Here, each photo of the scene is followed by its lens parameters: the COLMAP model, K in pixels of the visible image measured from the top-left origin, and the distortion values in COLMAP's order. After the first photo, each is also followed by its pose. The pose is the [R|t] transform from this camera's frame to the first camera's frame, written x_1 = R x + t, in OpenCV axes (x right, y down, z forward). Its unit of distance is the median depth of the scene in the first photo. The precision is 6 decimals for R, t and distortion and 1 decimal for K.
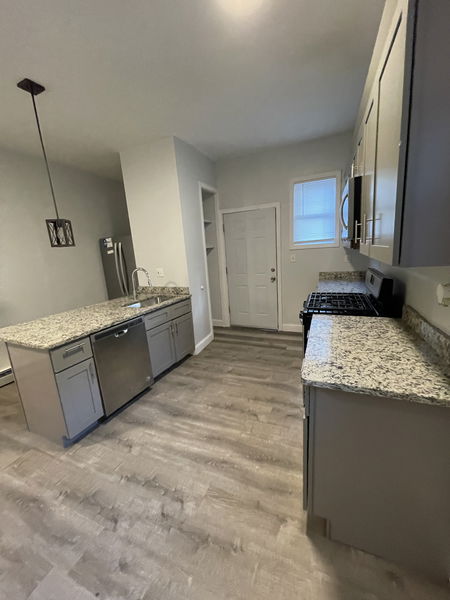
lens RADIAL K [[240.3, 0, 225.0], [0, 240.3, 300.0], [0, 0, 1]] dist [-0.000049, 0.000168]
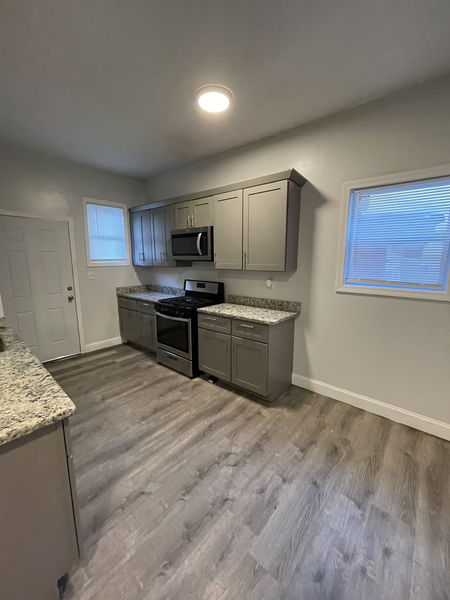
lens RADIAL K [[240.3, 0, 225.0], [0, 240.3, 300.0], [0, 0, 1]] dist [-0.000049, 0.000168]
pose [[0.315456, -0.095864, 0.944086, -0.914350], [0.184051, 0.982173, 0.038233, -0.019201], [-0.930920, 0.161699, 0.327476, 0.318805]]
